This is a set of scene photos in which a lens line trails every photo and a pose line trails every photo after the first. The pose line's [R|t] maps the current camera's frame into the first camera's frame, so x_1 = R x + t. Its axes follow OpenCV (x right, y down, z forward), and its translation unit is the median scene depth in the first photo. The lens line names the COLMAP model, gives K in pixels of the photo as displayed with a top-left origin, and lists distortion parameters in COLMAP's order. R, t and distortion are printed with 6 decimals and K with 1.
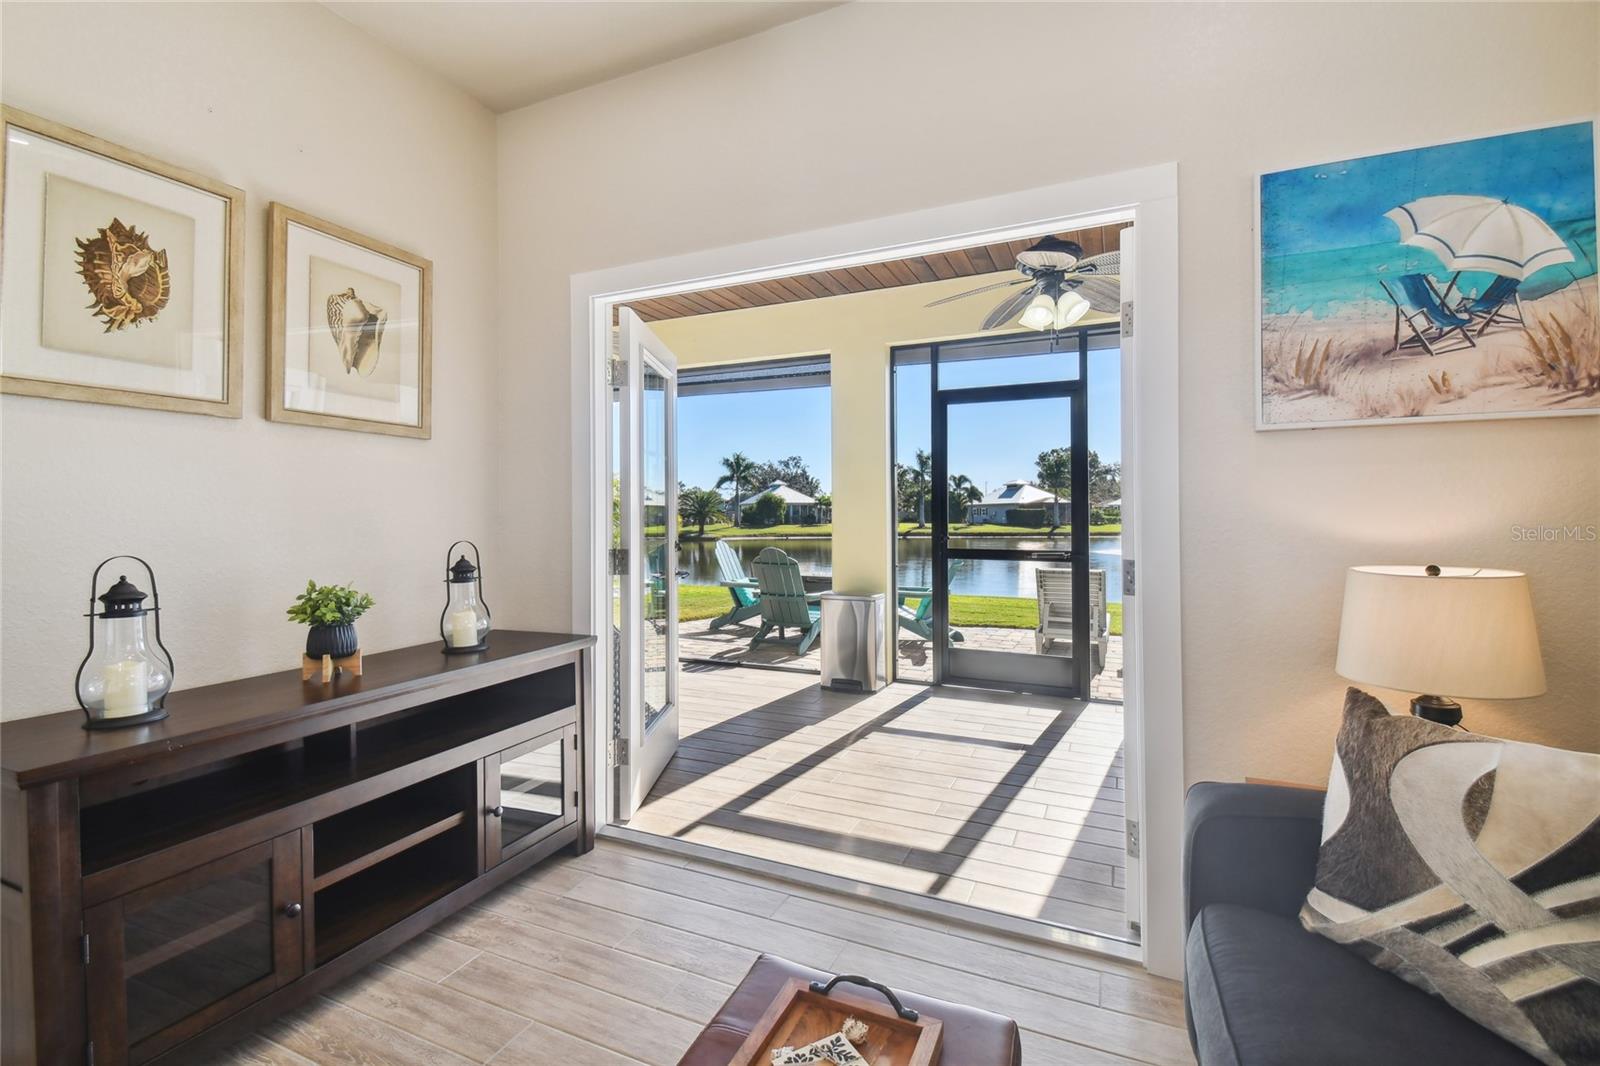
lens RADIAL K [[705.4, 0, 778.6], [0, 705.4, 510.6], [0, 0, 1]] dist [0.044485, -0.021817]
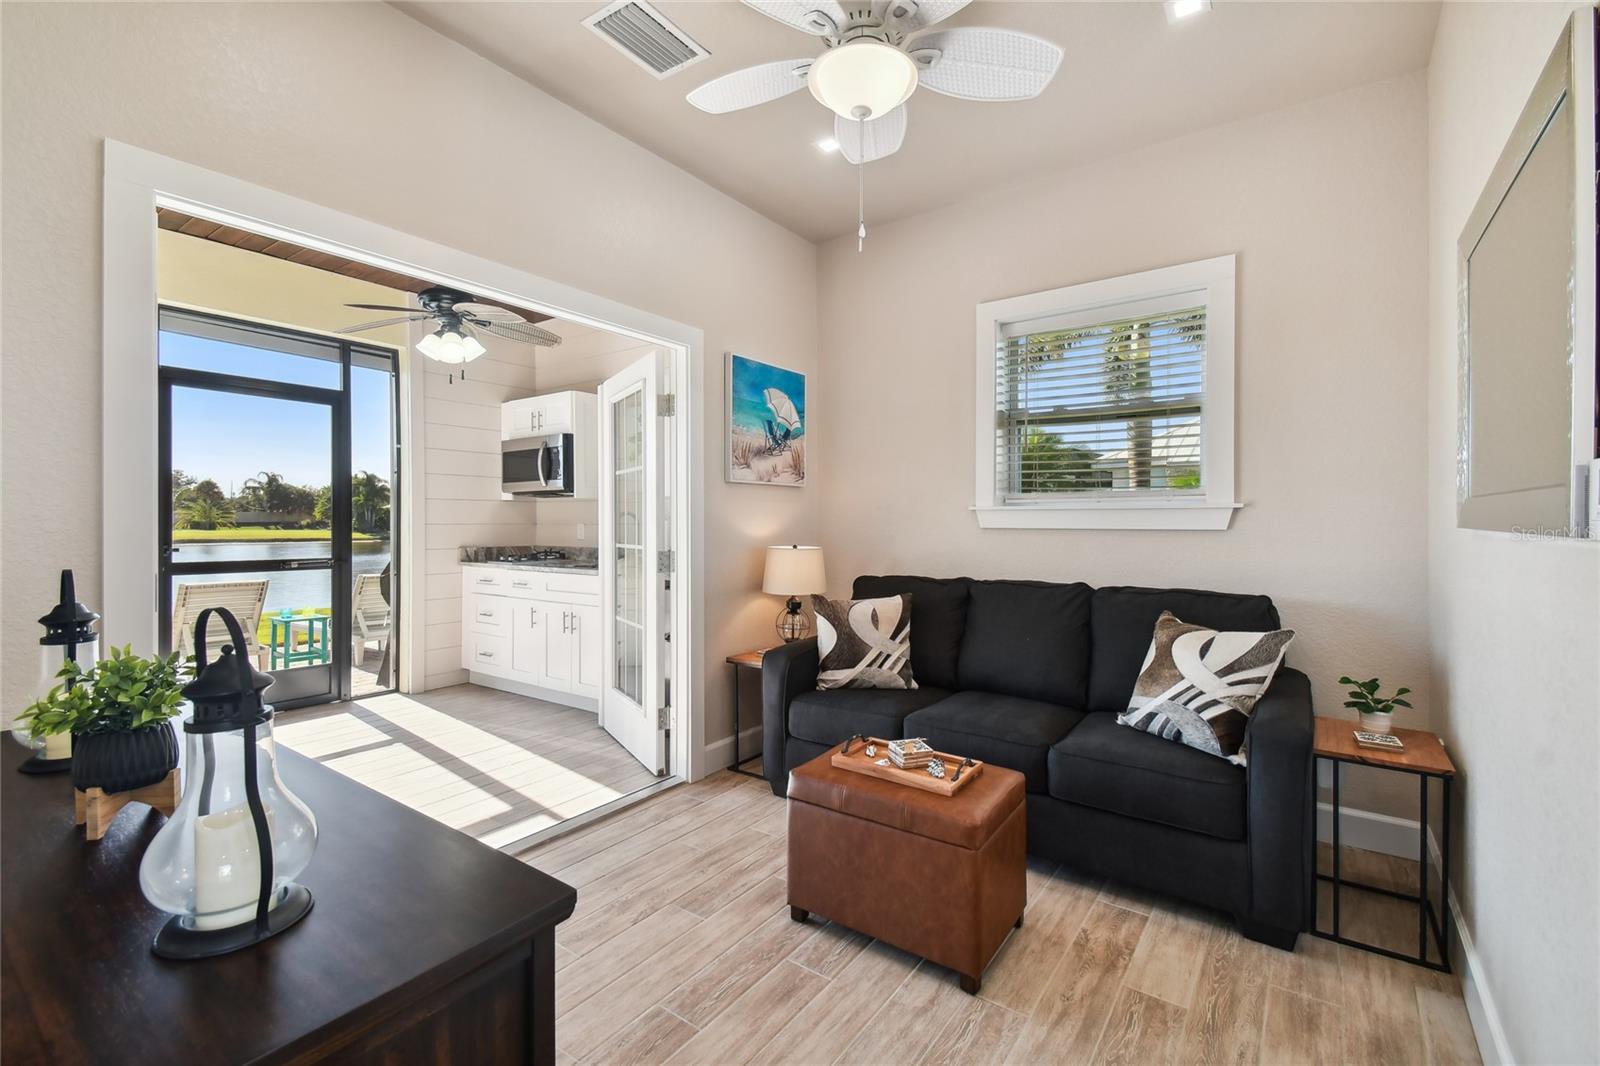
lens RADIAL K [[705.4, 0, 785.2], [0, 705.4, 530.6], [0, 0, 1]] dist [0.044485, -0.021817]
pose [[0.199536, -0.007554, 0.979861, -0.732104], [-0.013013, 0.999862, 0.010358, 0.000264], [-0.979804, -0.014817, 0.199410, 0.277488]]
